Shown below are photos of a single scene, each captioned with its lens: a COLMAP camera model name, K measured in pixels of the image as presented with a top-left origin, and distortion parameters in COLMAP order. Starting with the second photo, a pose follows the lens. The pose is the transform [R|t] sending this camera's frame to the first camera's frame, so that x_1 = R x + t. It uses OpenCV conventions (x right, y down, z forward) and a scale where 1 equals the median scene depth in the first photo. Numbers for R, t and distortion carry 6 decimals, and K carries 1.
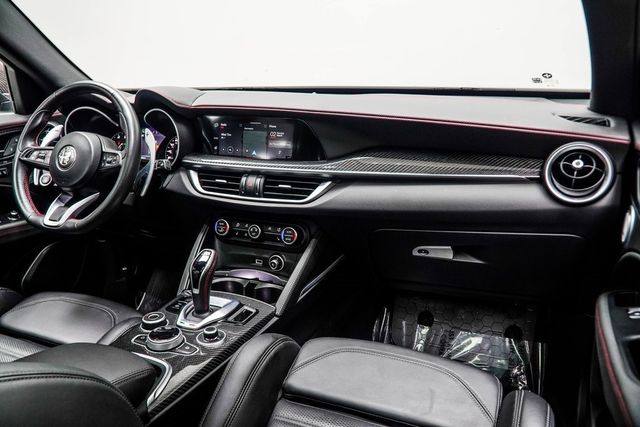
lens RADIAL K [[505.0, 0, 304.0], [0, 505.0, 212.7], [0, 0, 1]] dist [-0.003674, -0.002747]
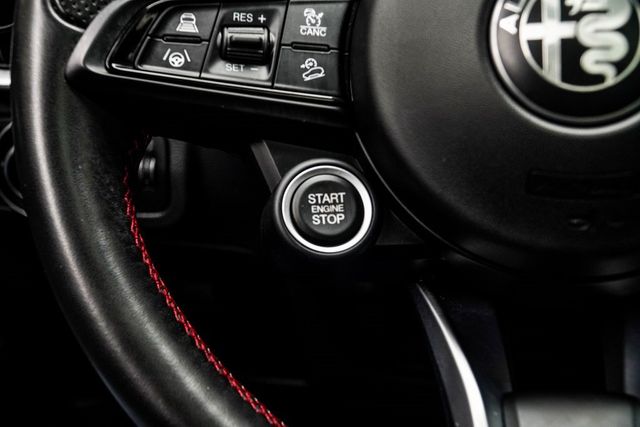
lens RADIAL K [[931.9, 0, 320.0], [0, 931.9, 213.5], [0, 0, 1]] dist [-0.062626, -0.055480]
pose [[0.959334, -0.106026, 0.261603, -0.597315], [0.092468, 0.993680, 0.063639, -0.083543], [-0.266697, -0.036861, 0.963075, 0.777271]]
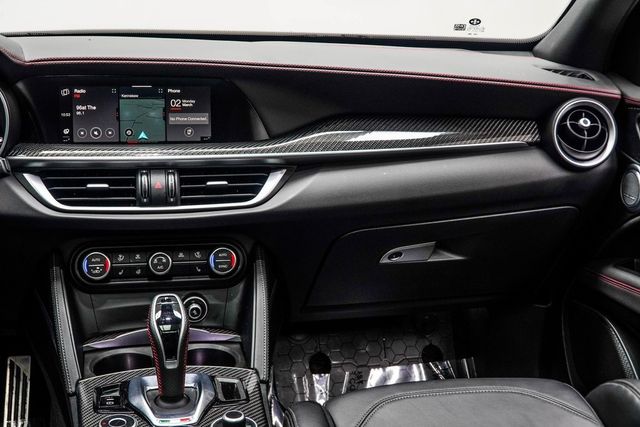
lens RADIAL K [[810.8, 0, 273.9], [0, 810.8, 214.2], [0, 0, 1]] dist [-0.015079, -0.413112]
pose [[0.832809, -0.105440, 0.543426, -0.516654], [0.124253, 0.992248, 0.002104, -0.006738], [-0.539436, 0.065770, 0.839454, 0.105173]]
